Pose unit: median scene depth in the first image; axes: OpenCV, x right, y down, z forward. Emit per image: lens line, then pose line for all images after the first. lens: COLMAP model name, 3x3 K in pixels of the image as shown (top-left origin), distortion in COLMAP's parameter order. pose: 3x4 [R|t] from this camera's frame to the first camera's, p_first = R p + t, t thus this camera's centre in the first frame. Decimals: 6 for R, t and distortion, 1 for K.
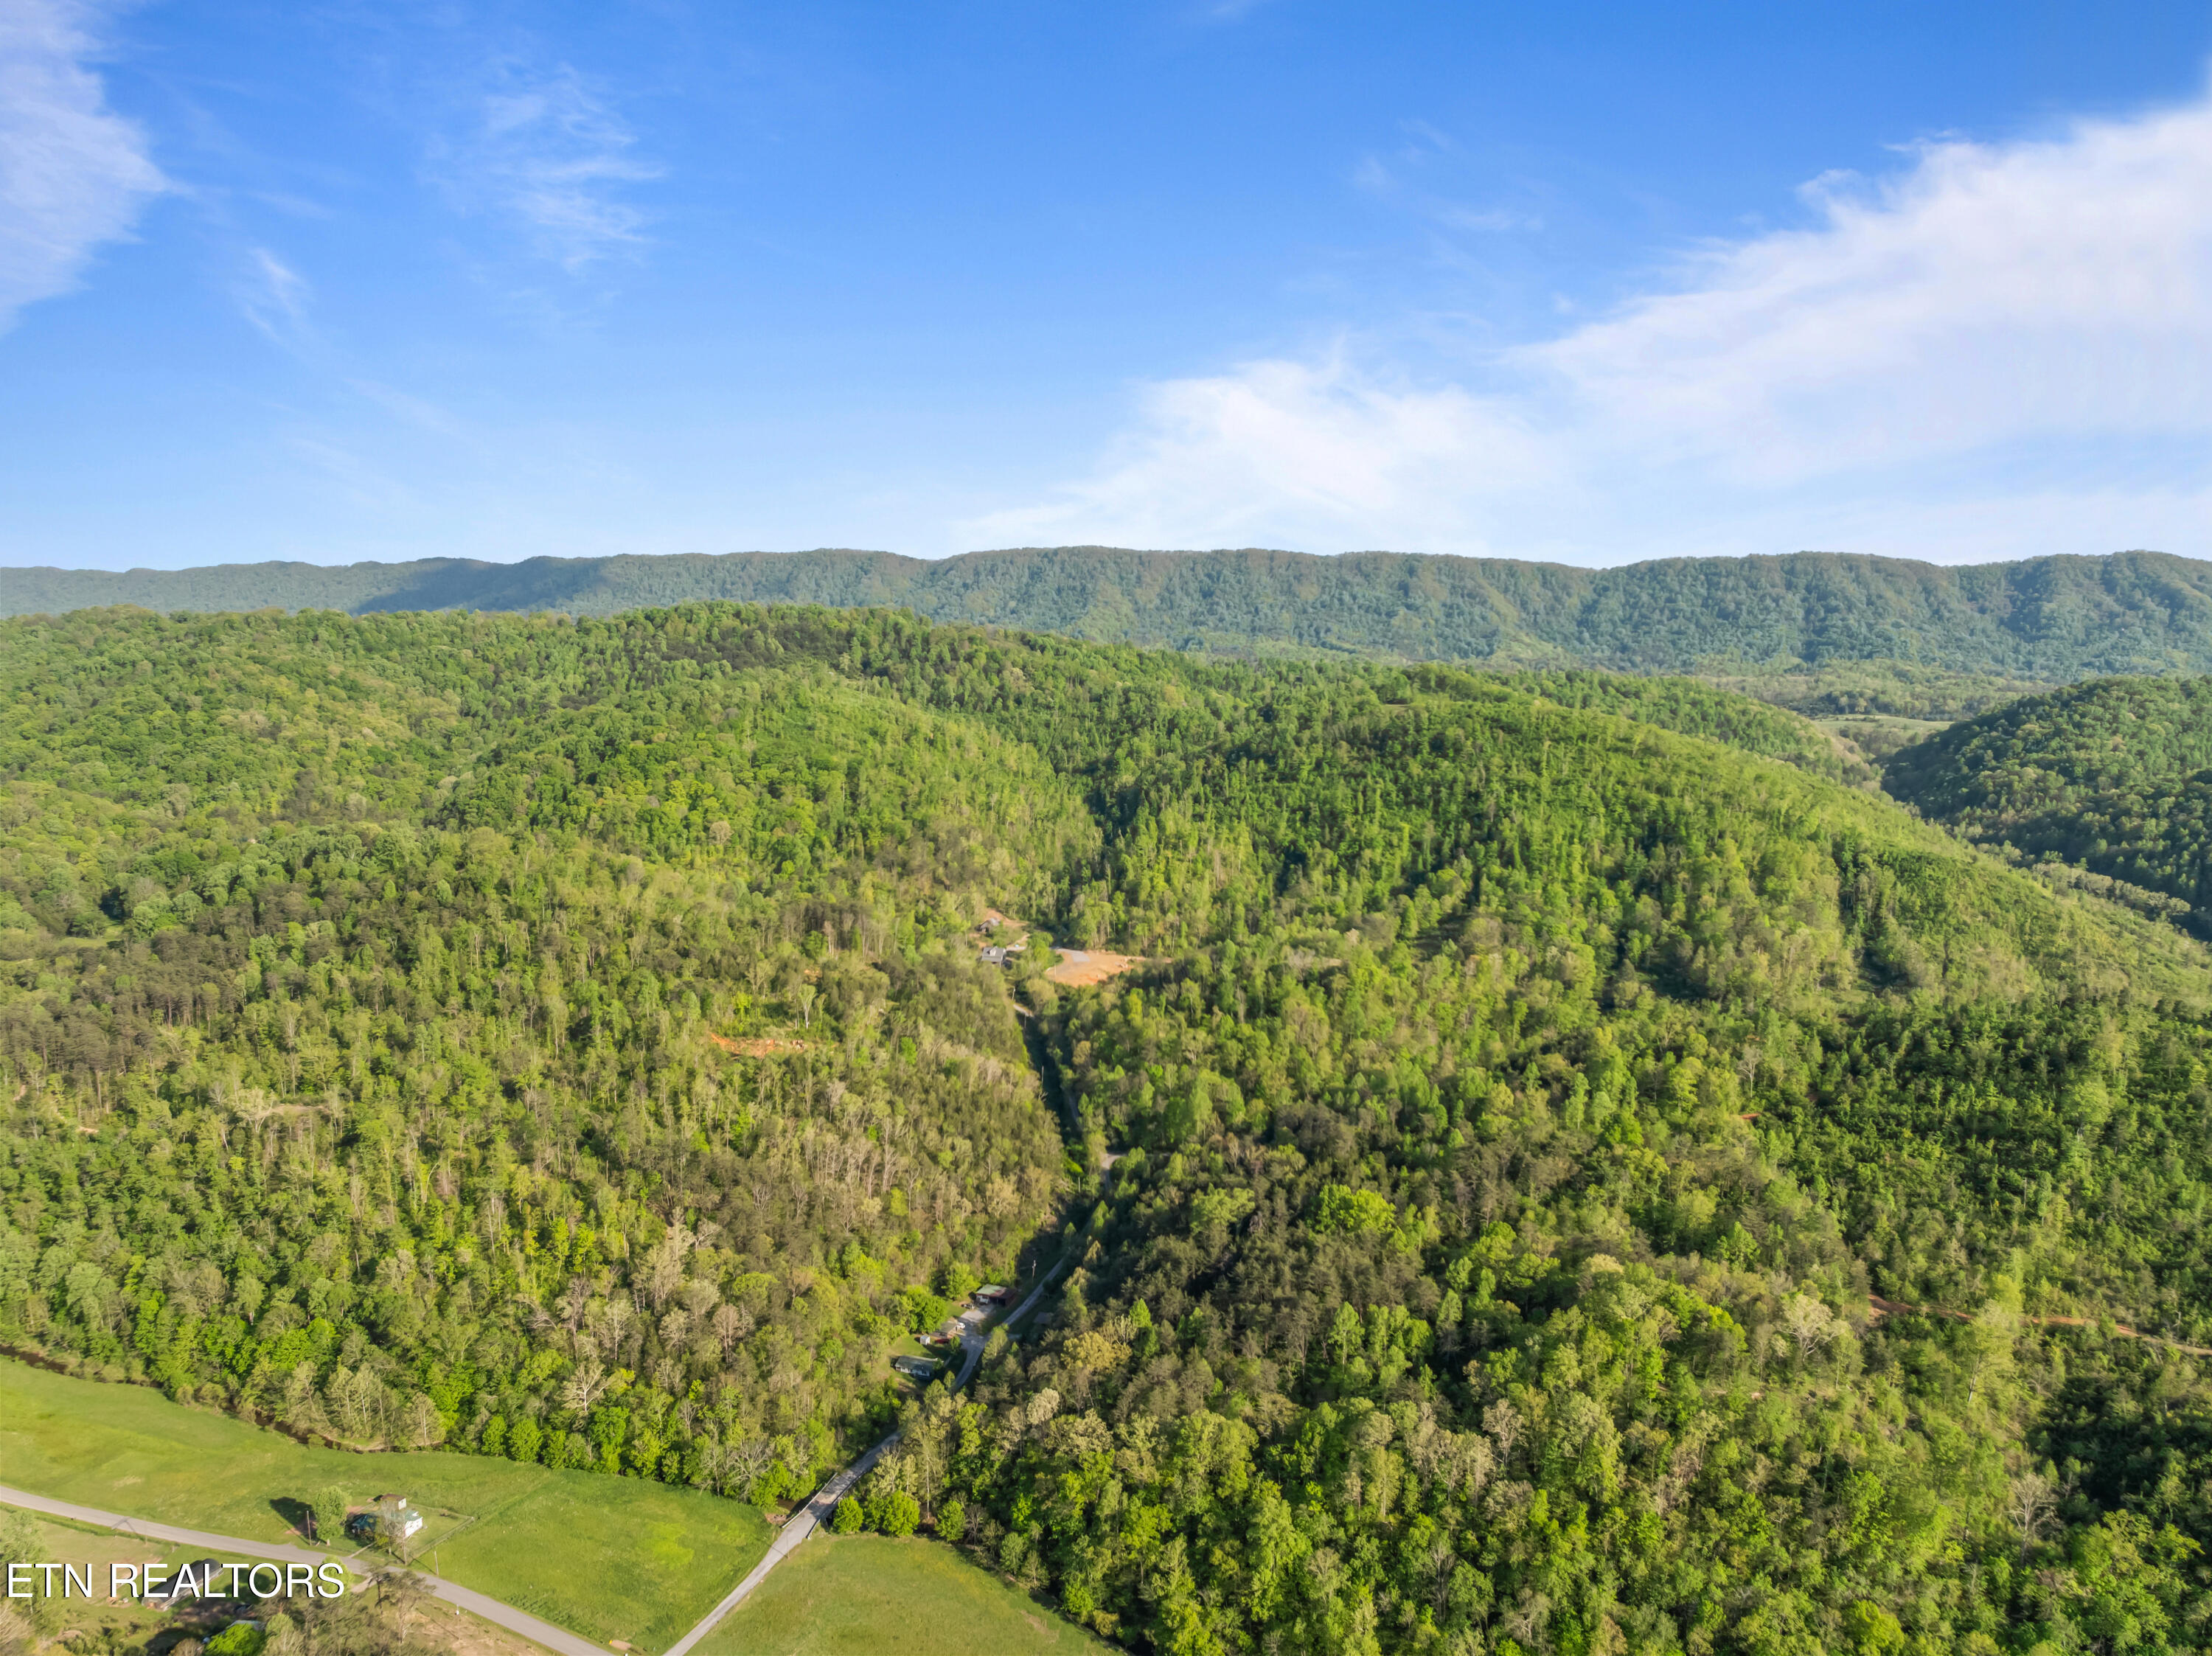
lens RADIAL K [[1664.1, 0, 1109.8], [0, 1664.1, 753.7], [0, 0, 1]] dist [-0.036771, -0.006964]
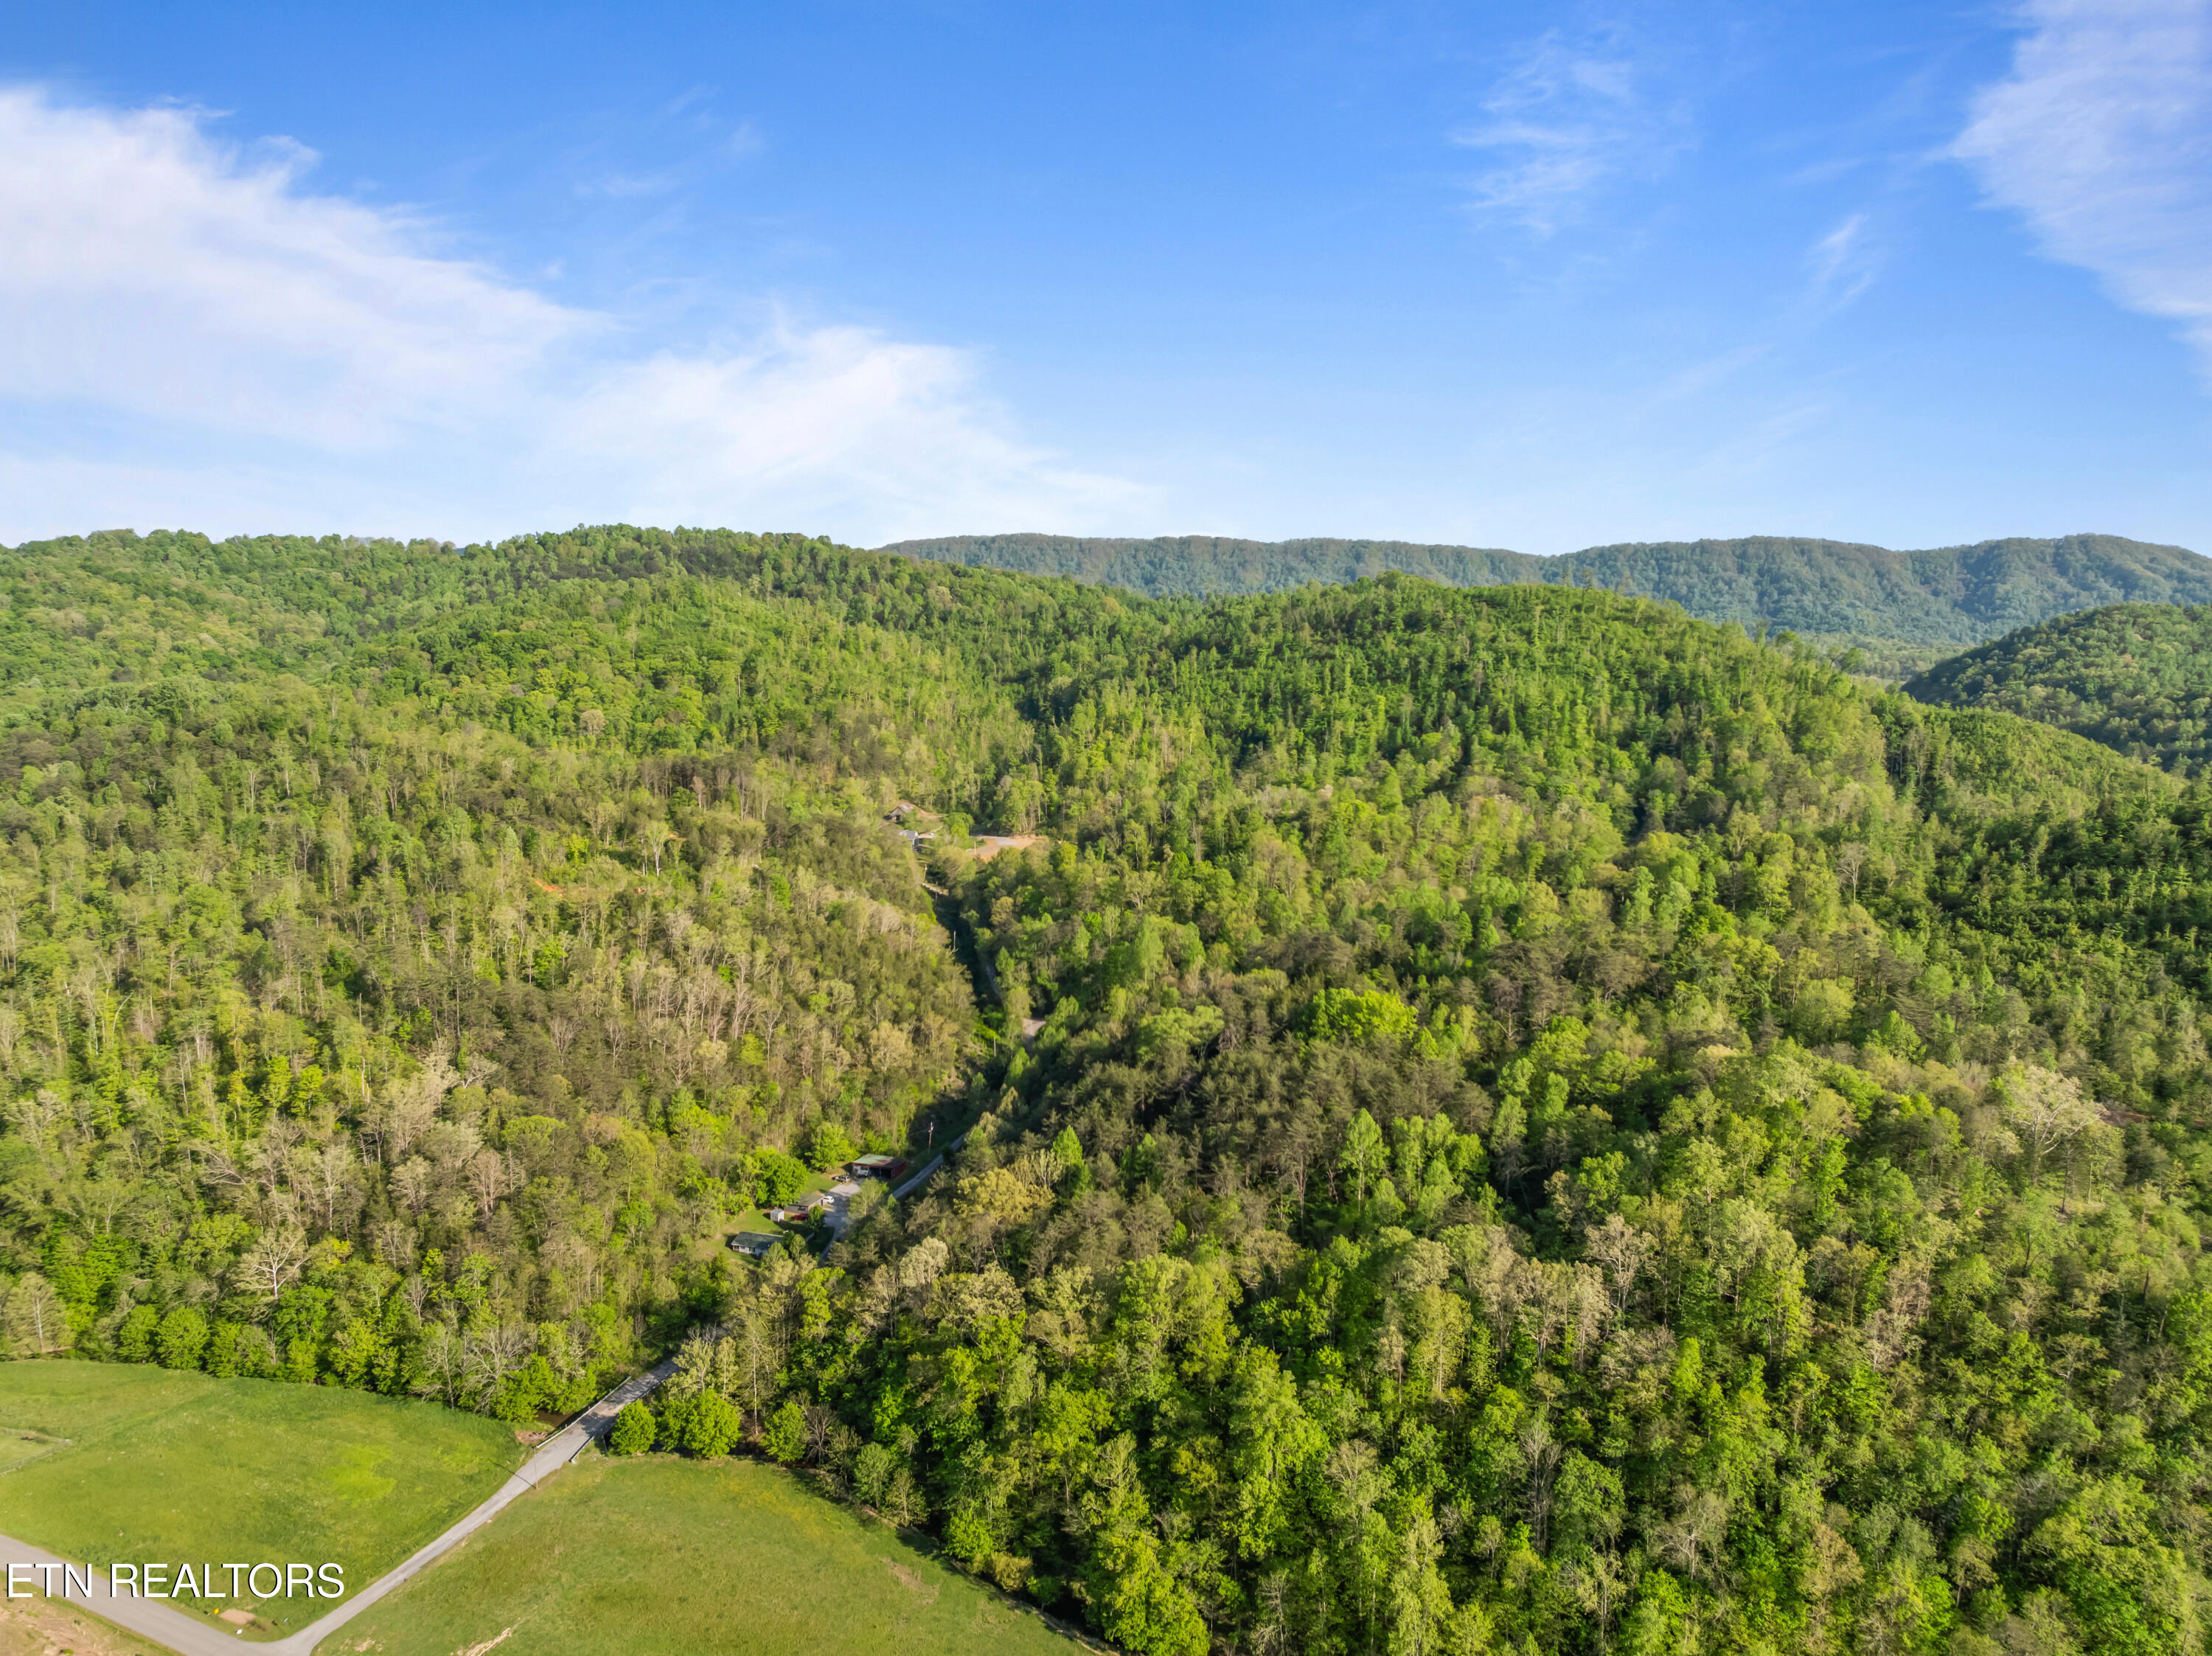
lens RADIAL K [[1561.9, 0, 1109.3], [0, 1561.9, 817.5], [0, 0, 1]] dist [-0.045489, 0.016291]
pose [[0.999437, -0.005619, 0.033087, 0.014653], [0.006174, 0.999842, -0.016680, 0.204660], [-0.032988, 0.016875, 0.999313, 0.326824]]
